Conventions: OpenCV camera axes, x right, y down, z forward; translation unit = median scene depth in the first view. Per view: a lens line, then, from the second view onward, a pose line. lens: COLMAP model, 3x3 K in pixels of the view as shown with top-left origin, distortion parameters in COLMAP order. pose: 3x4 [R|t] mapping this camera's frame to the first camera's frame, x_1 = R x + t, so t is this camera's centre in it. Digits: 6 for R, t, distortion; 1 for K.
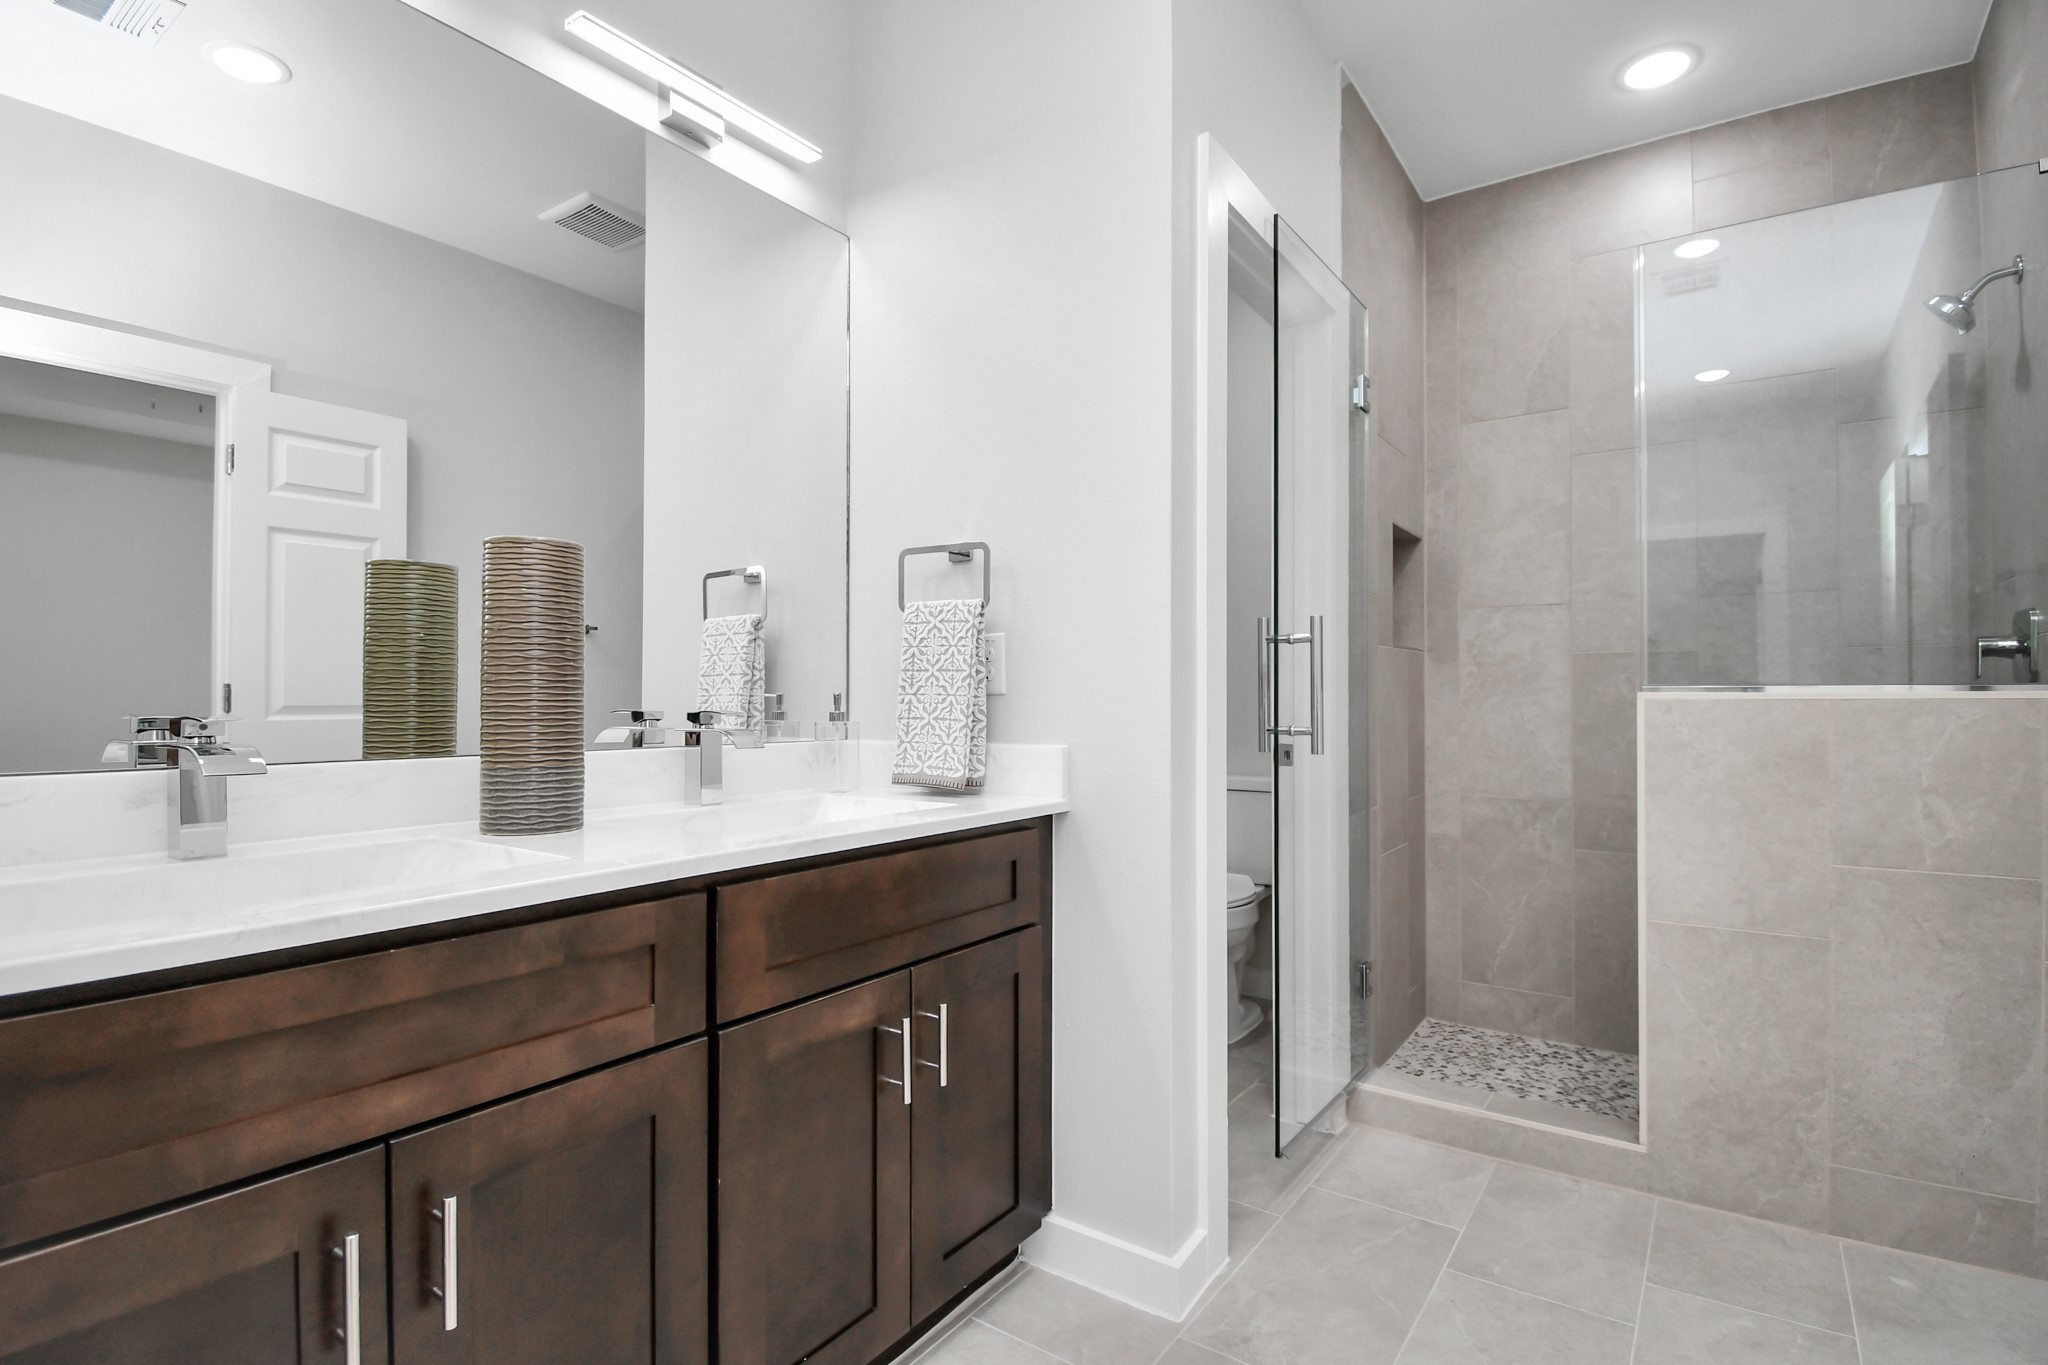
lens RADIAL K [[930.4, 0, 1019.2], [0, 930.4, 703.2], [0, 0, 1]] dist [0.008621, -0.000059]
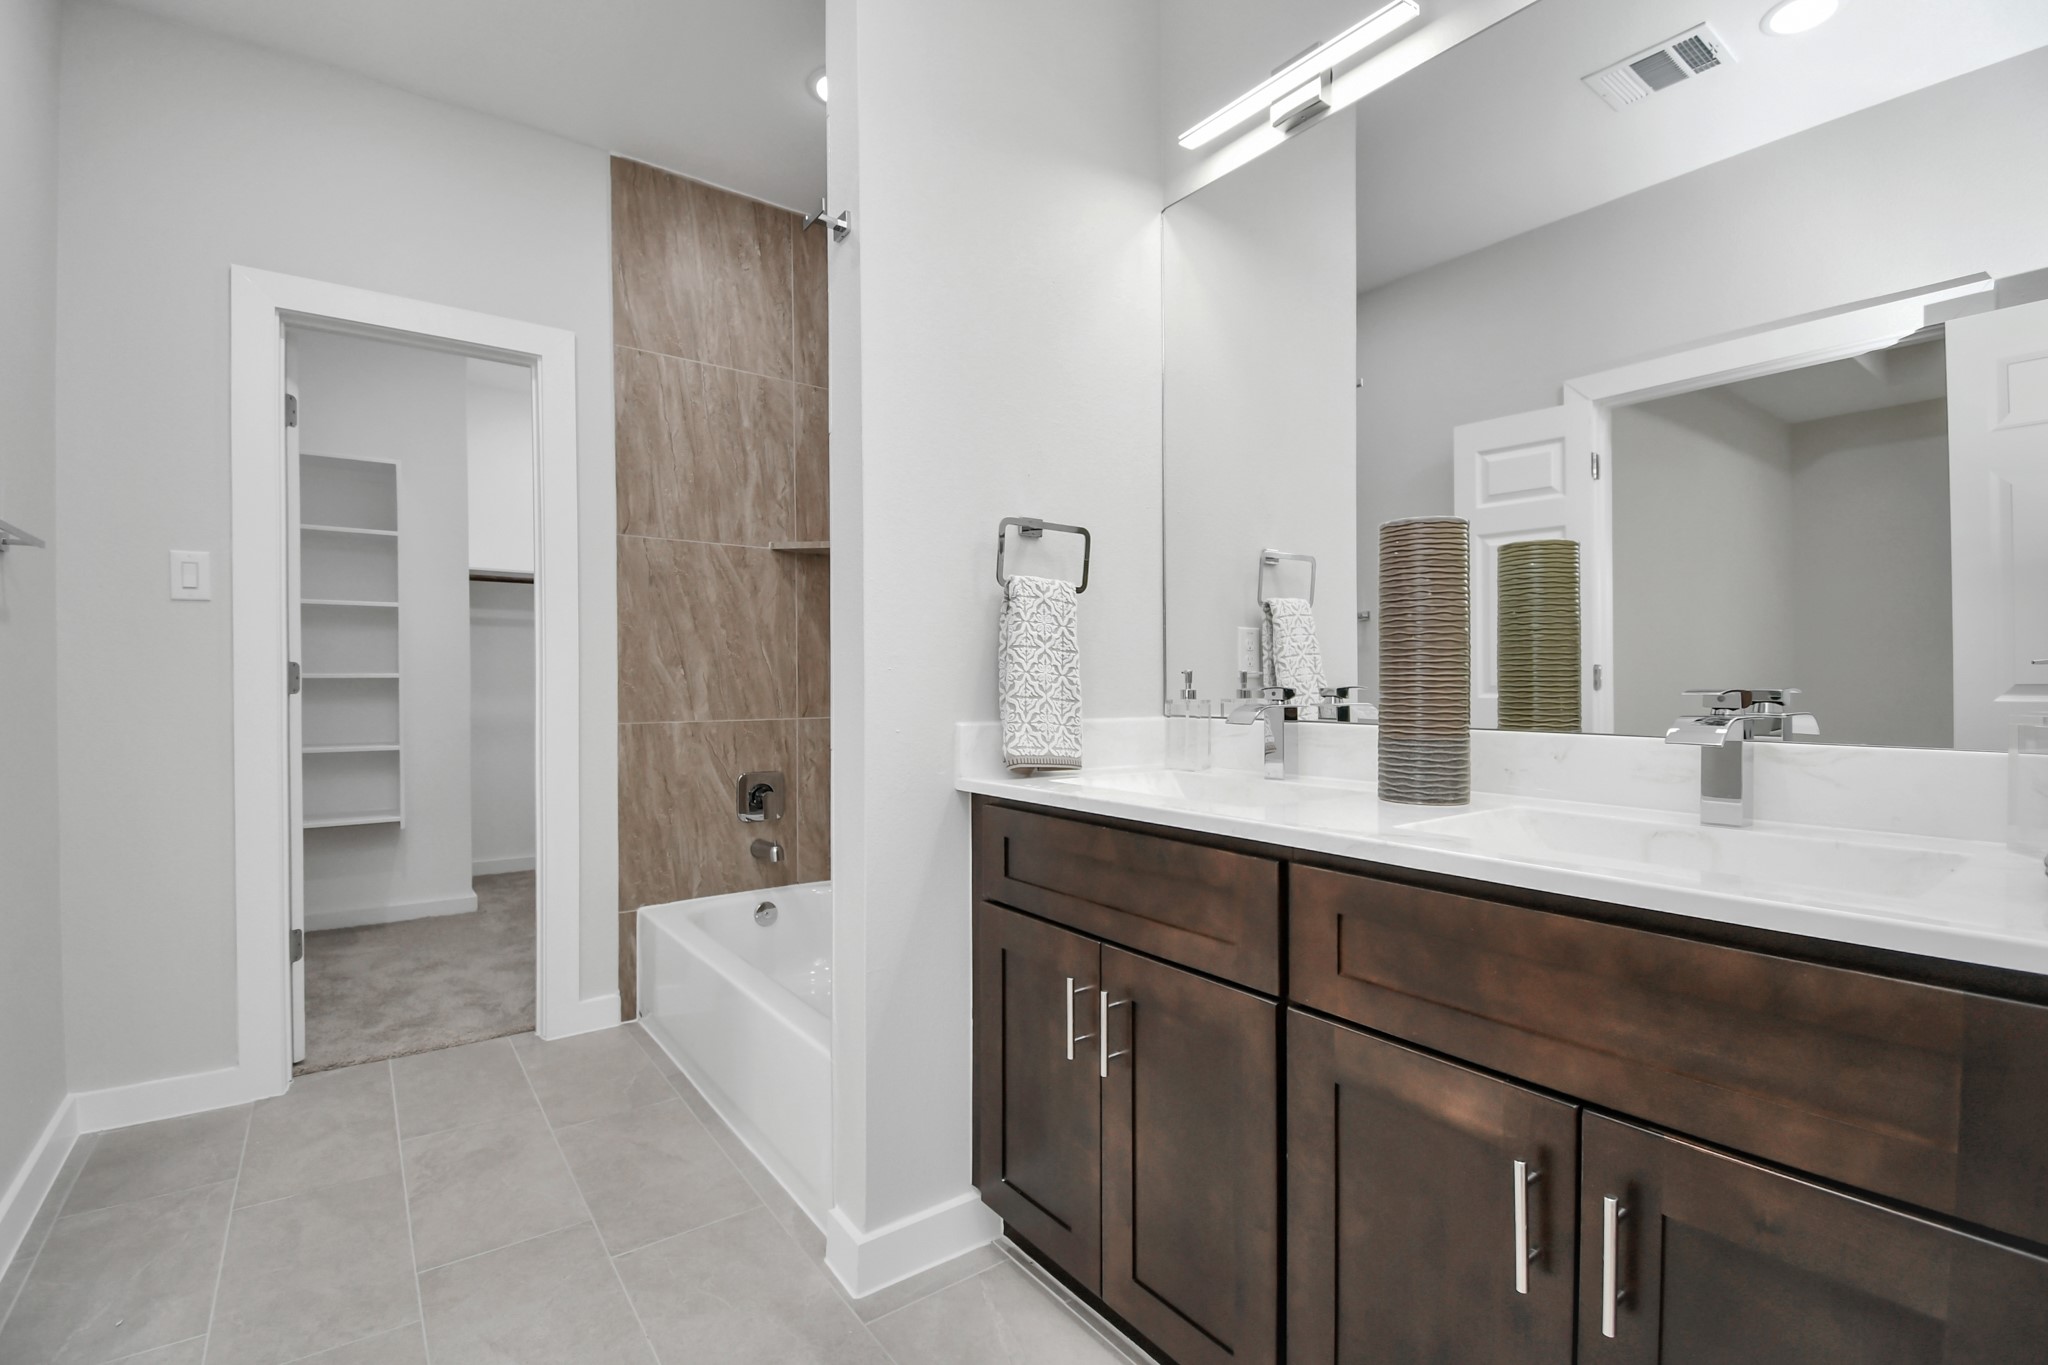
lens RADIAL K [[883.7, 0, 950.6], [0, 883.7, 685.8], [0, 0, 1]] dist [-0.000736, -0.000186]
pose [[-0.323234, 0.004925, -0.946306, 0.584972], [-0.001533, 0.999982, 0.005728, 0.002789], [0.946318, 0.003302, -0.323221, 0.814076]]
